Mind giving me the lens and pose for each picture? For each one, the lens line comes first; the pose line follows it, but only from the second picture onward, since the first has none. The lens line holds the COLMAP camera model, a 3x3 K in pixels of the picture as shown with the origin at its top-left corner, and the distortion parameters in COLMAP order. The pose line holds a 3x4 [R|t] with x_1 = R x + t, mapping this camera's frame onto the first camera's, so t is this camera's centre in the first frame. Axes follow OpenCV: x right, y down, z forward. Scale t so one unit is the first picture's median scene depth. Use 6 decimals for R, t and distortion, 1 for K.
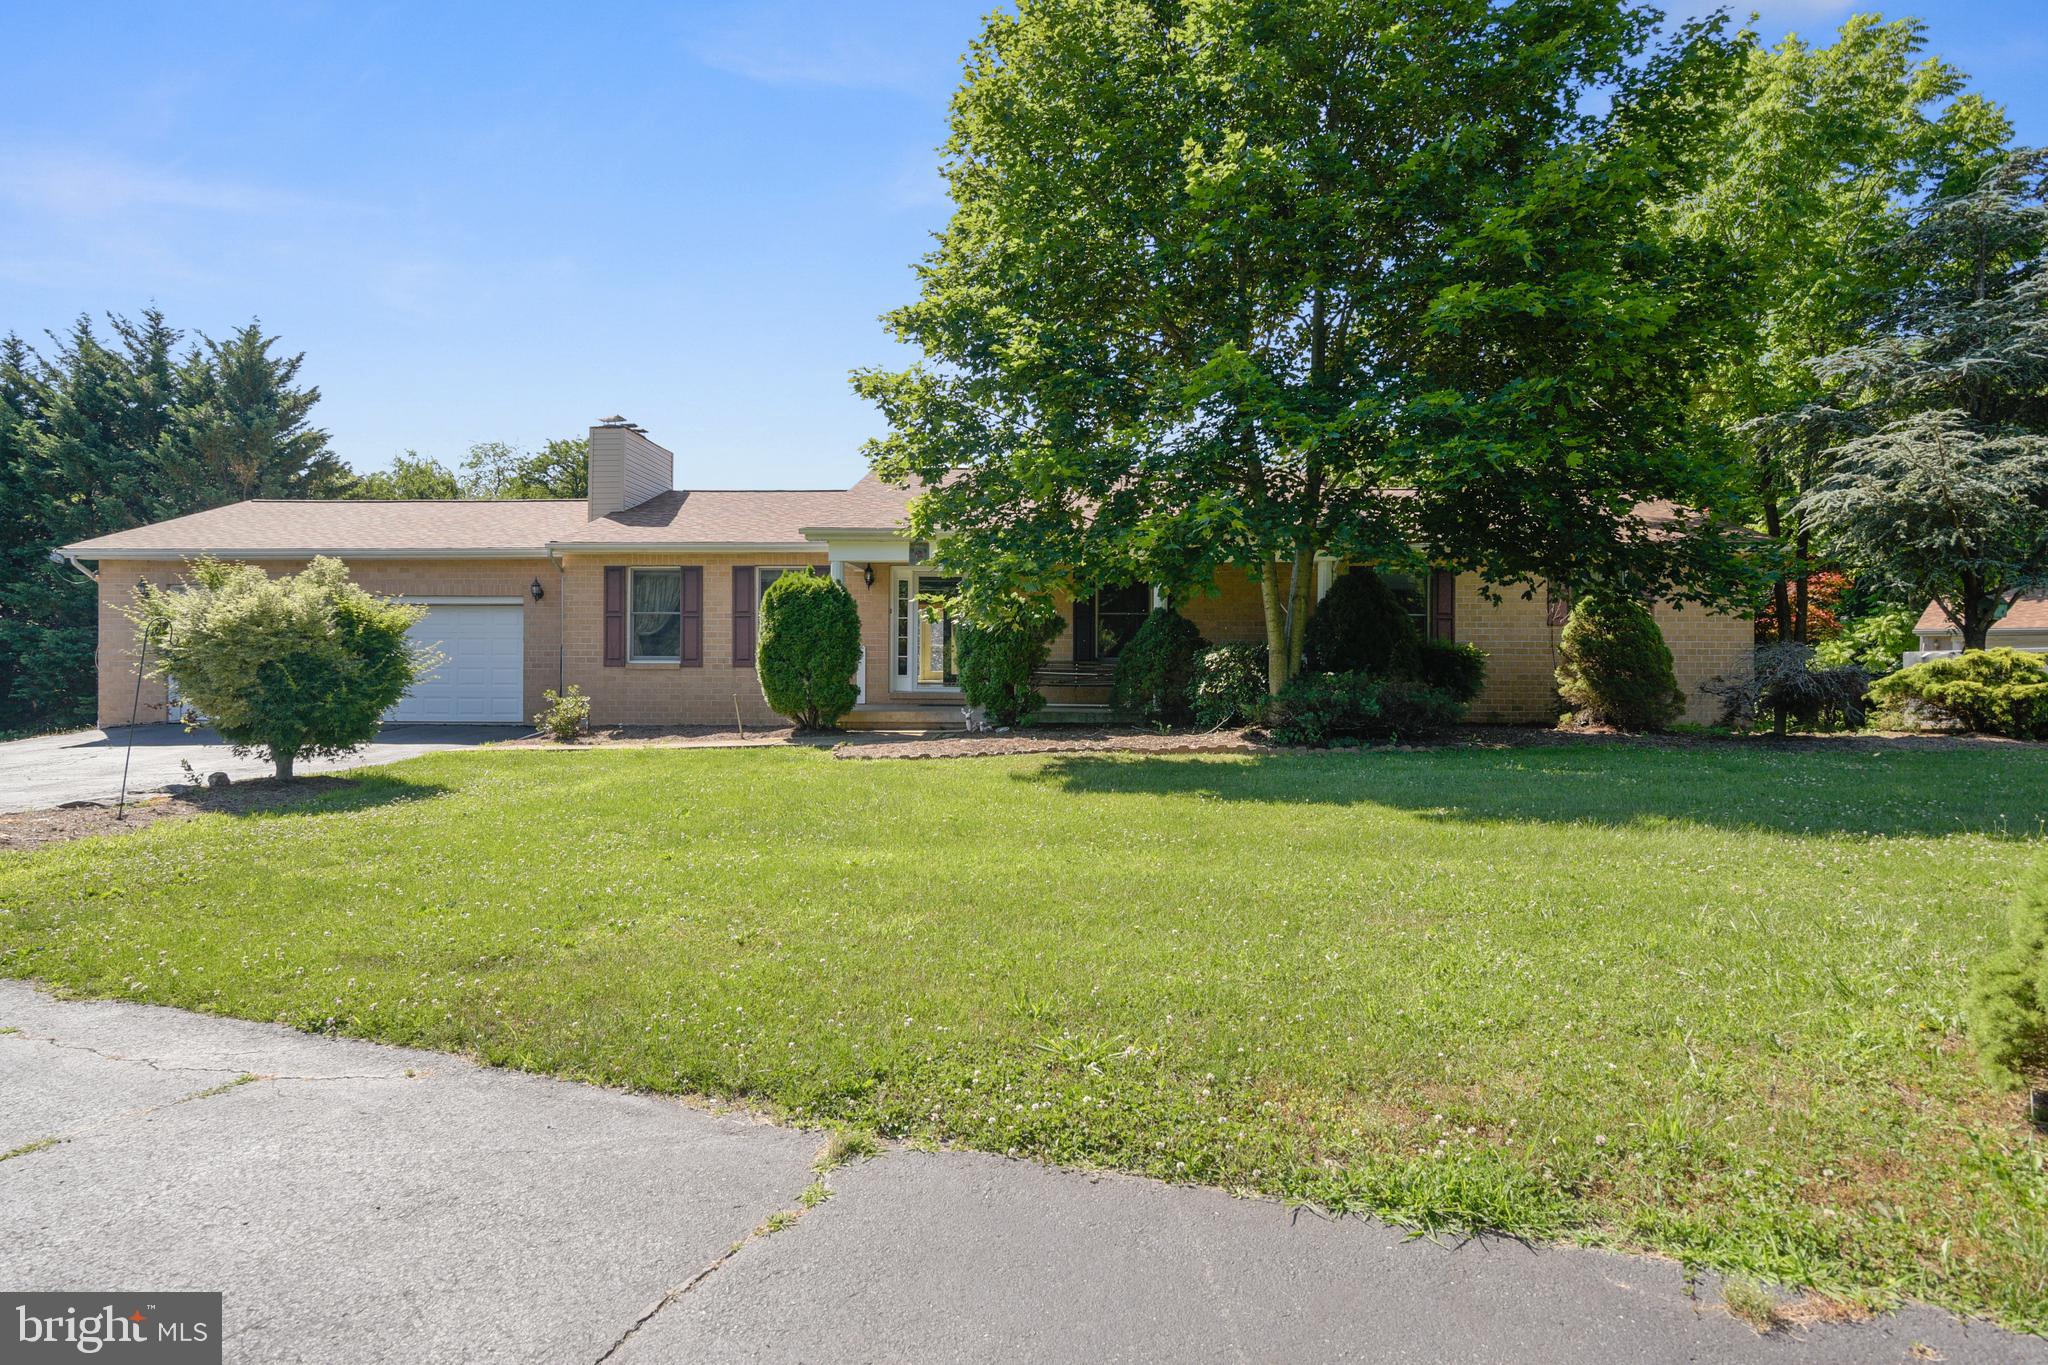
lens RADIAL K [[1109.1, 0, 1030.0], [0, 1109.1, 674.4], [0, 0, 1]] dist [-0.001476, -0.000157]
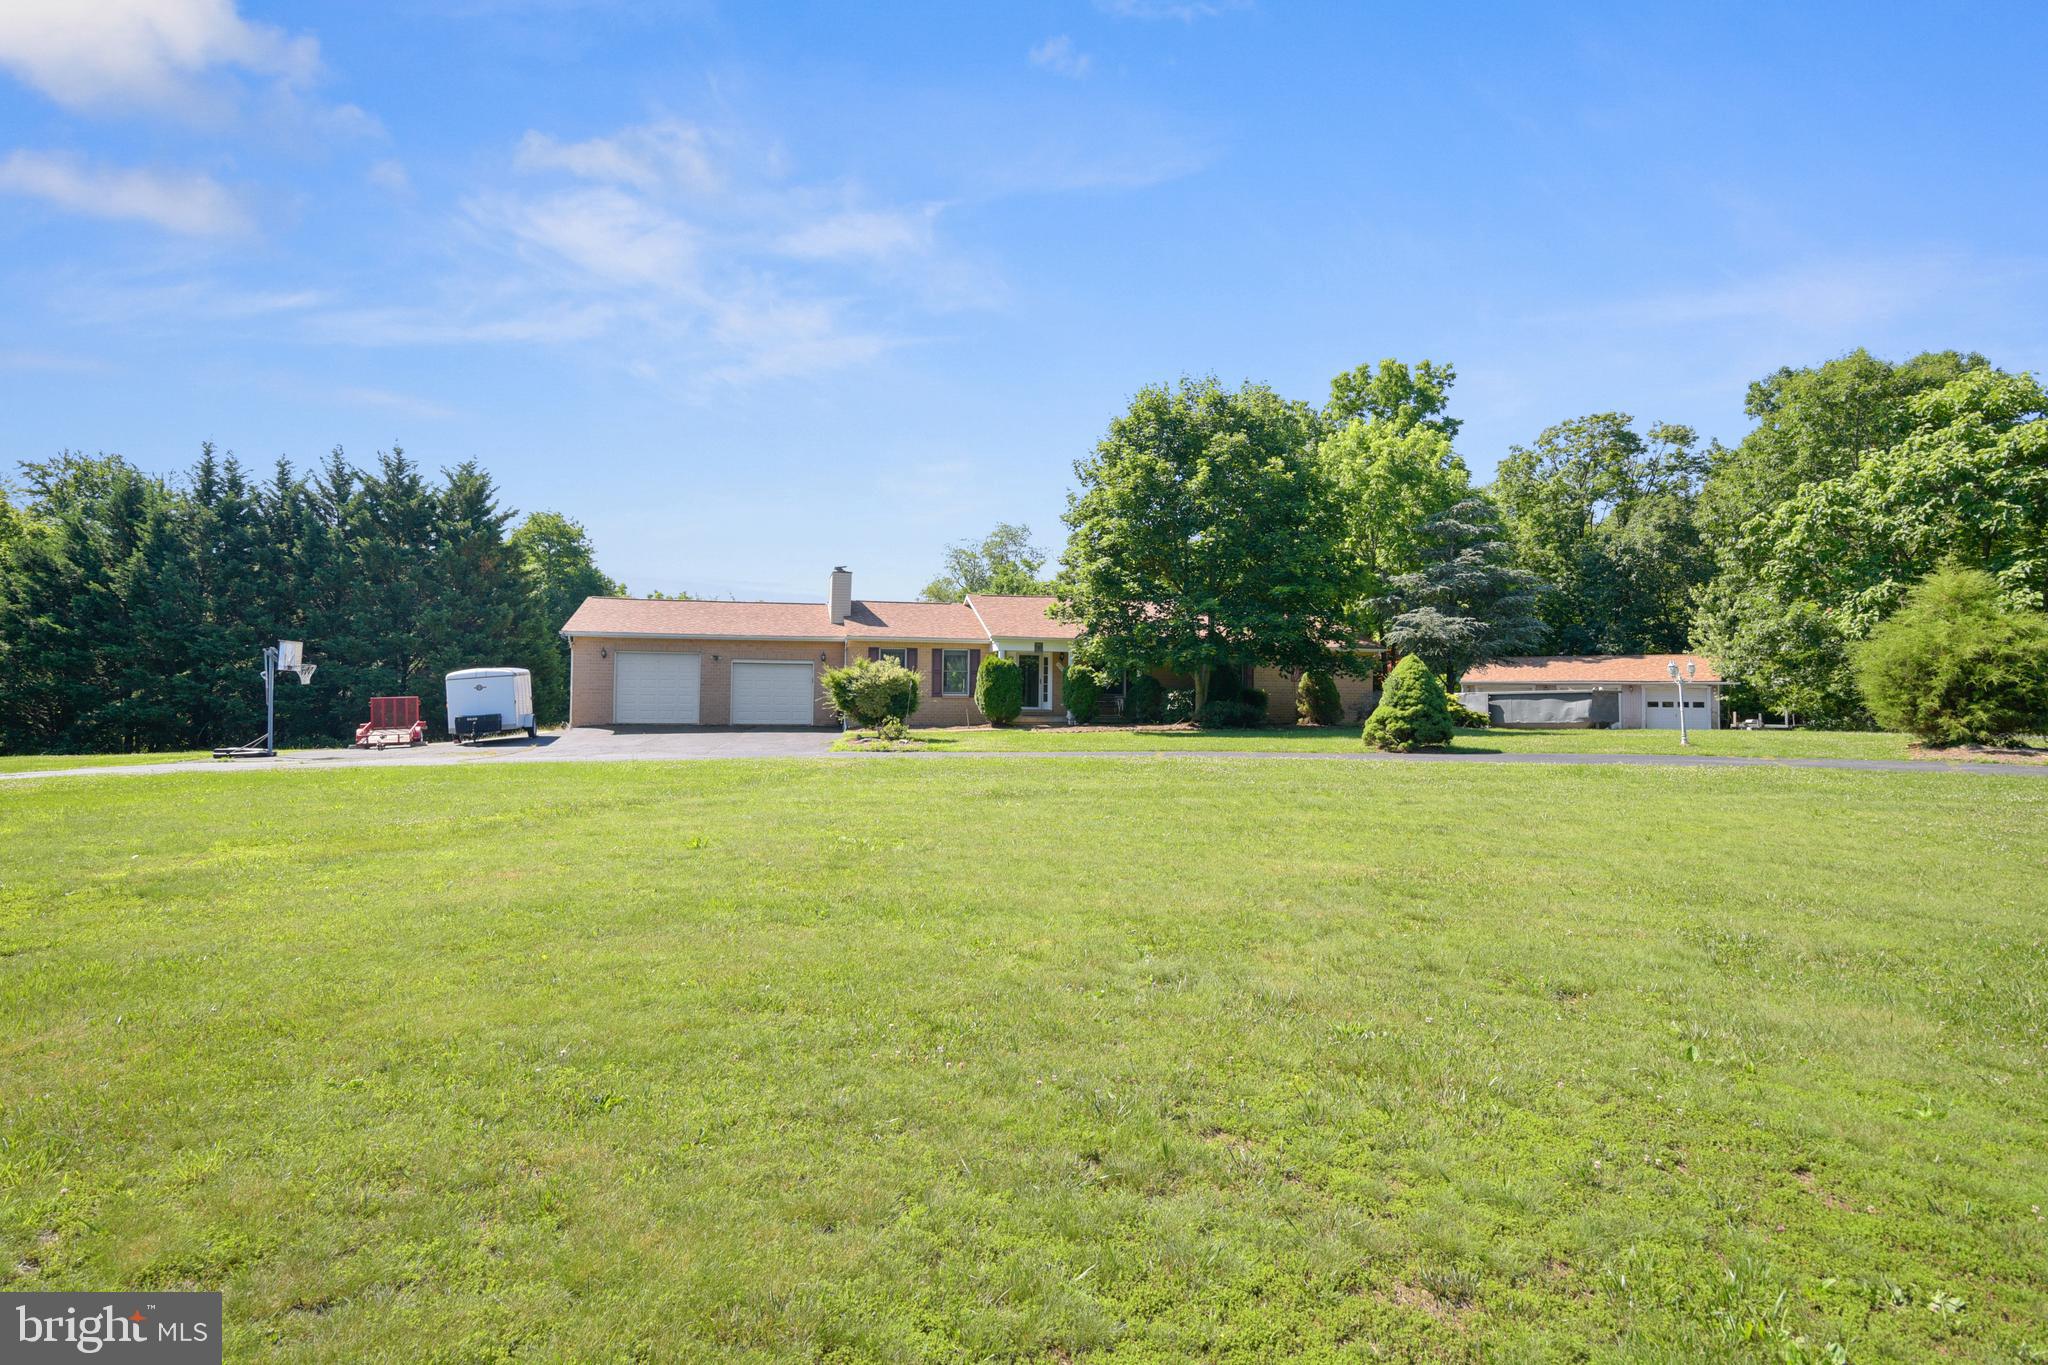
lens RADIAL K [[1109.1, 0, 1020.4], [0, 1109.1, 690.5], [0, 0, 1]] dist [-0.001476, -0.000157]
pose [[0.973869, 0.009500, 0.226914, -0.716077], [-0.006082, 0.999857, -0.015760, 0.016597], [-0.227031, 0.013968, 0.973787, -1.320353]]
